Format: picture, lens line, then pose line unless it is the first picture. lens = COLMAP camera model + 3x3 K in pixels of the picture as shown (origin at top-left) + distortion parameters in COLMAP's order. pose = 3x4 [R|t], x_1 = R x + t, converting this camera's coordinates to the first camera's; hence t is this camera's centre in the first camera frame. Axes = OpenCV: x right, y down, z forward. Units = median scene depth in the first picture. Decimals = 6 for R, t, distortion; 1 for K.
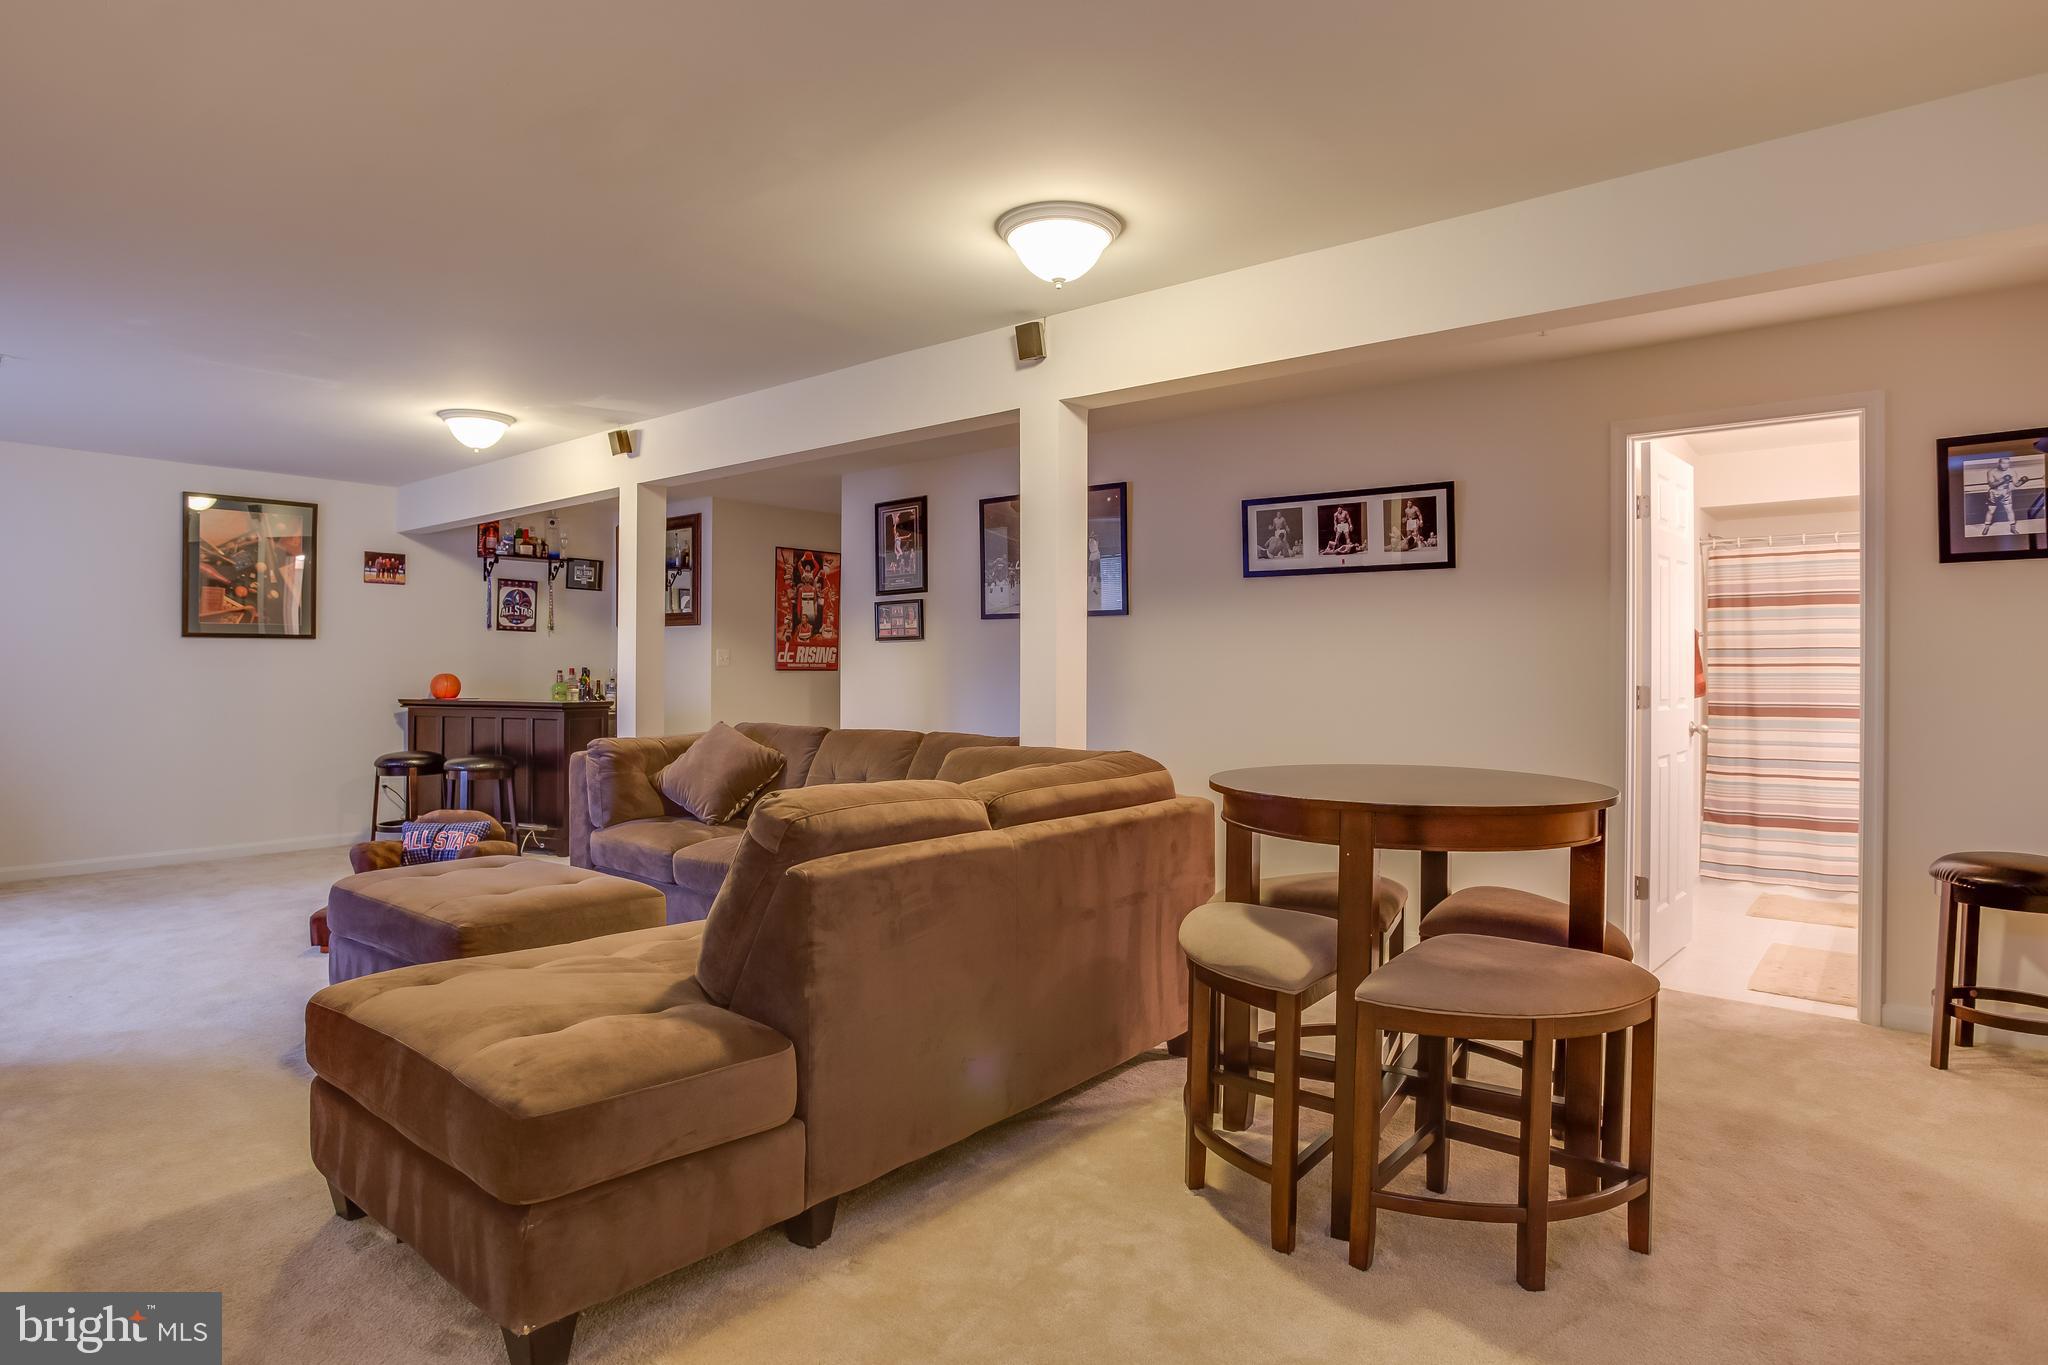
lens RADIAL K [[1110.7, 0, 1010.1], [0, 1110.7, 670.6], [0, 0, 1]] dist [-0.017278, 0.001395]
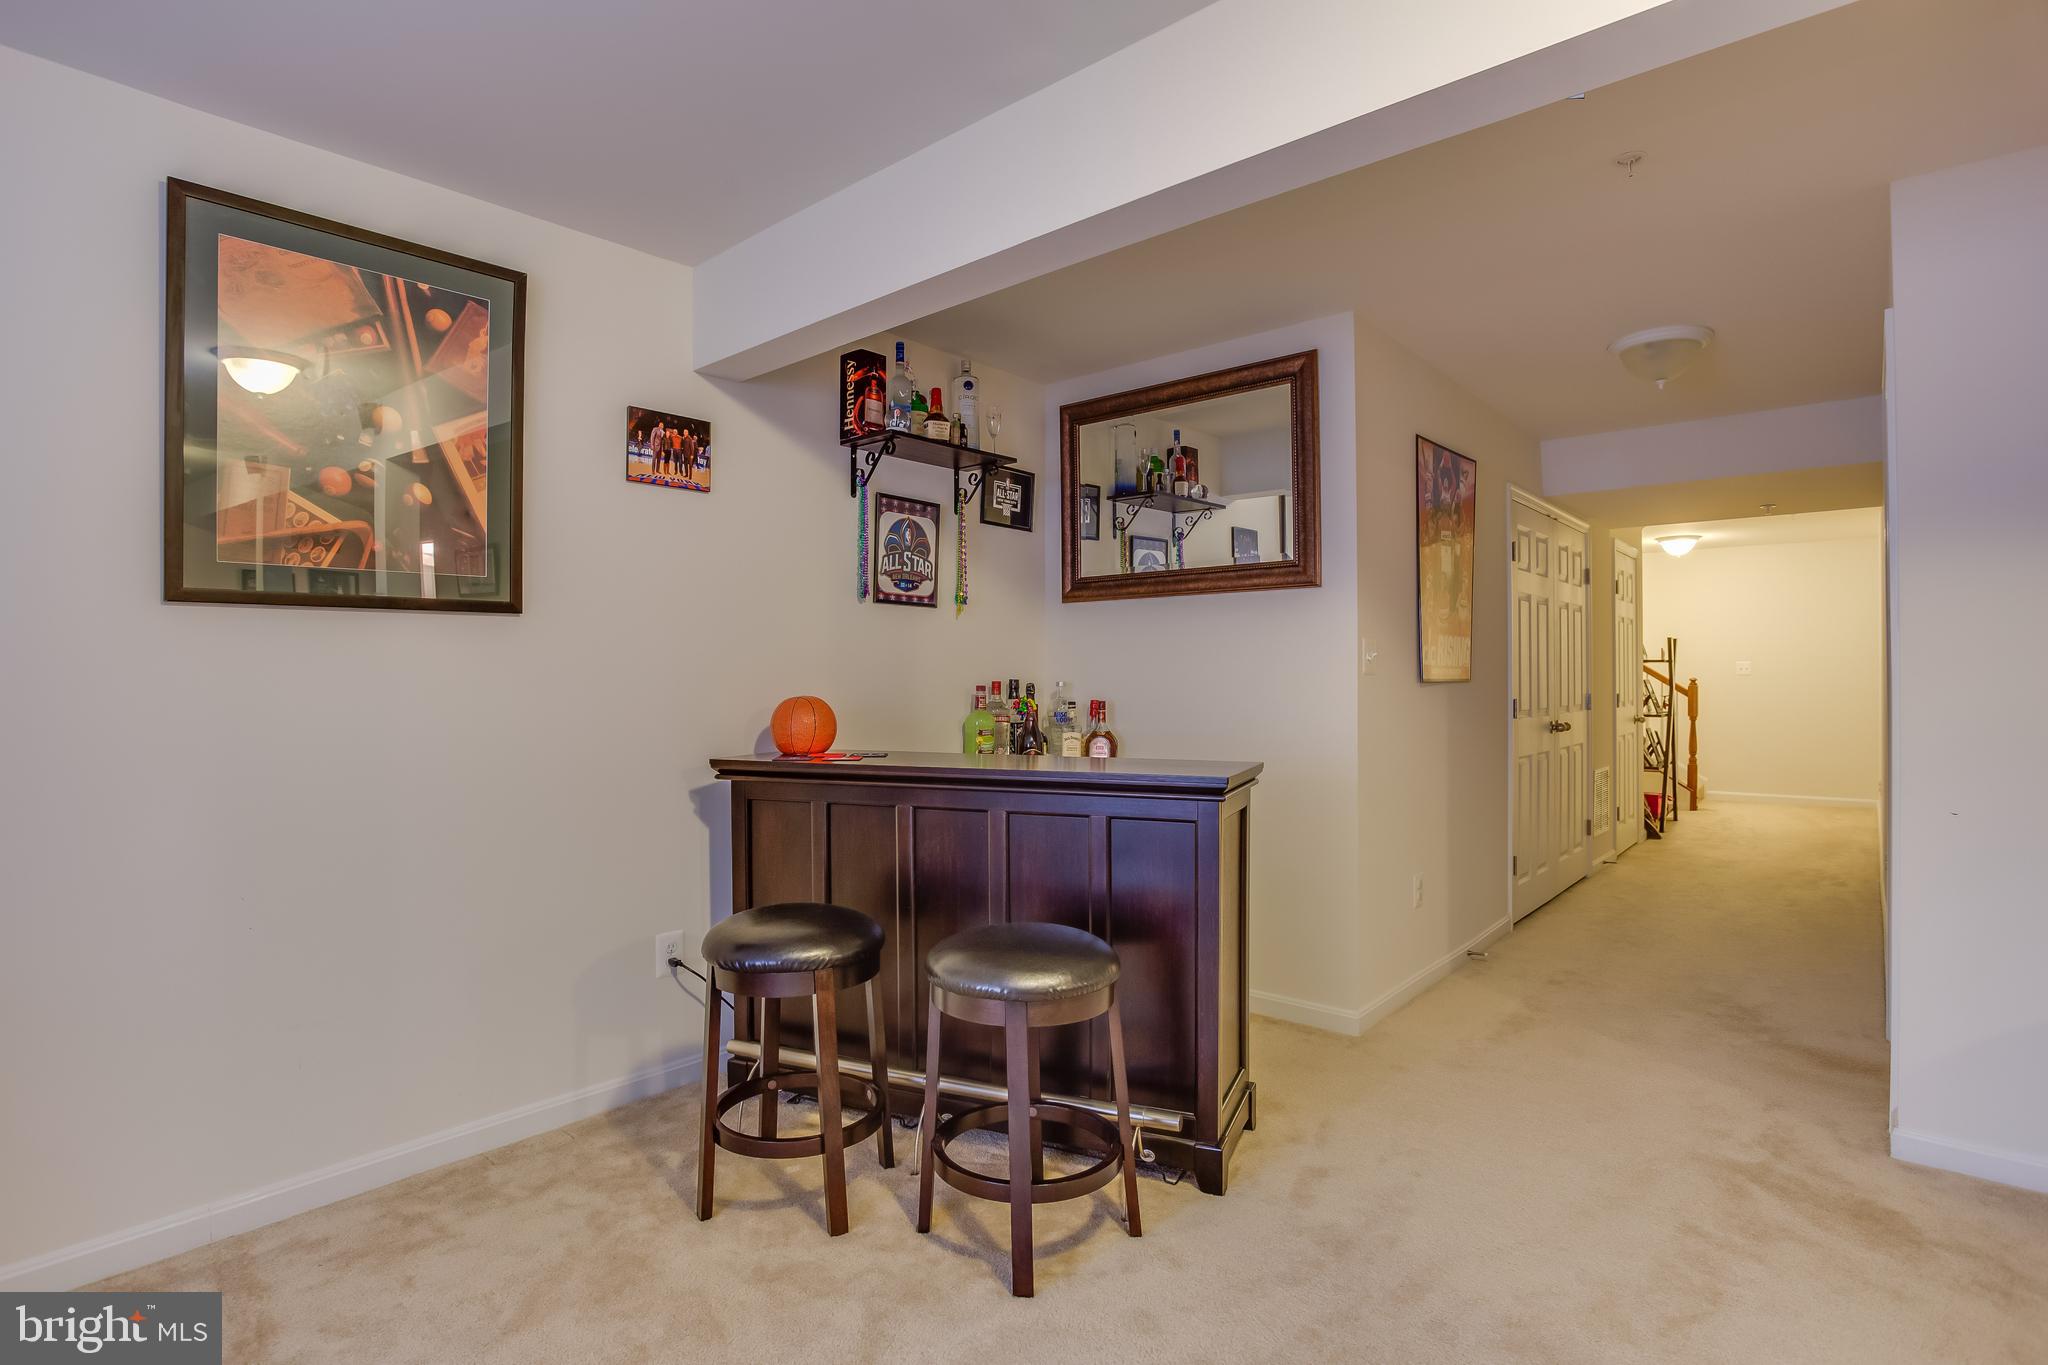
lens RADIAL K [[1006.0, 0, 1026.3], [0, 1006.0, 673.5], [0, 0, 1]] dist [-0.029829, 0.002461]
pose [[0.999945, -0.007246, 0.007521, -0.436126], [0.007289, 0.999957, -0.005762, -0.003639], [-0.007479, 0.005817, 0.999955, 0.619540]]
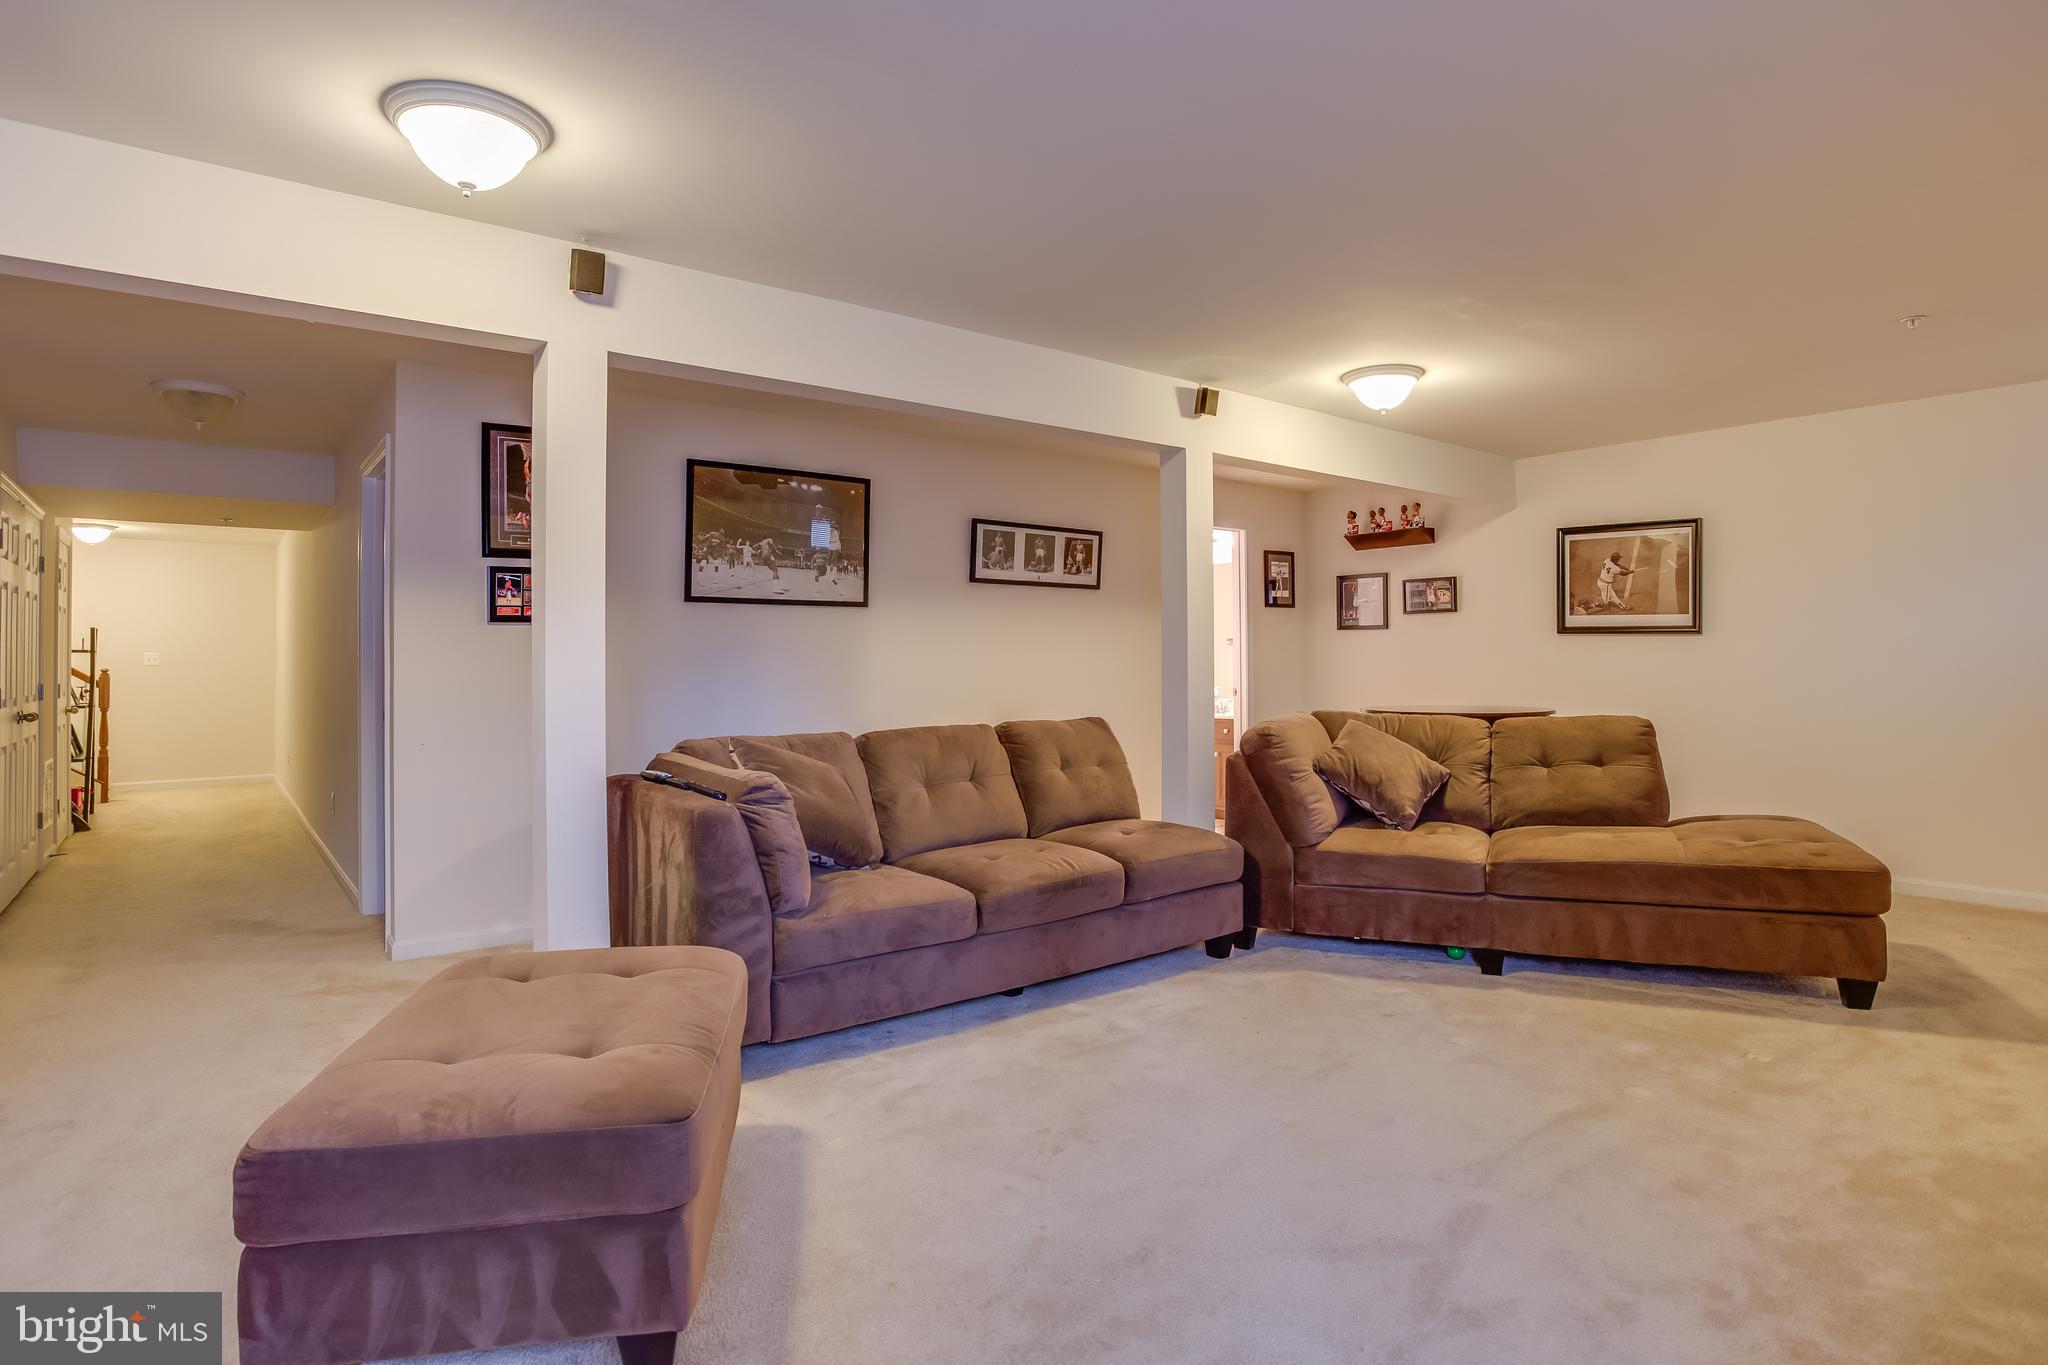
lens RADIAL K [[1084.0, 0, 1016.4], [0, 1084.0, 649.8], [0, 0, 1]] dist [-0.029720, 0.008589]
pose [[0.196156, 0.004024, 0.980564, -0.643574], [0.010826, 0.999922, -0.006269, -0.002113], [-0.980513, 0.011845, 0.196098, 0.502307]]
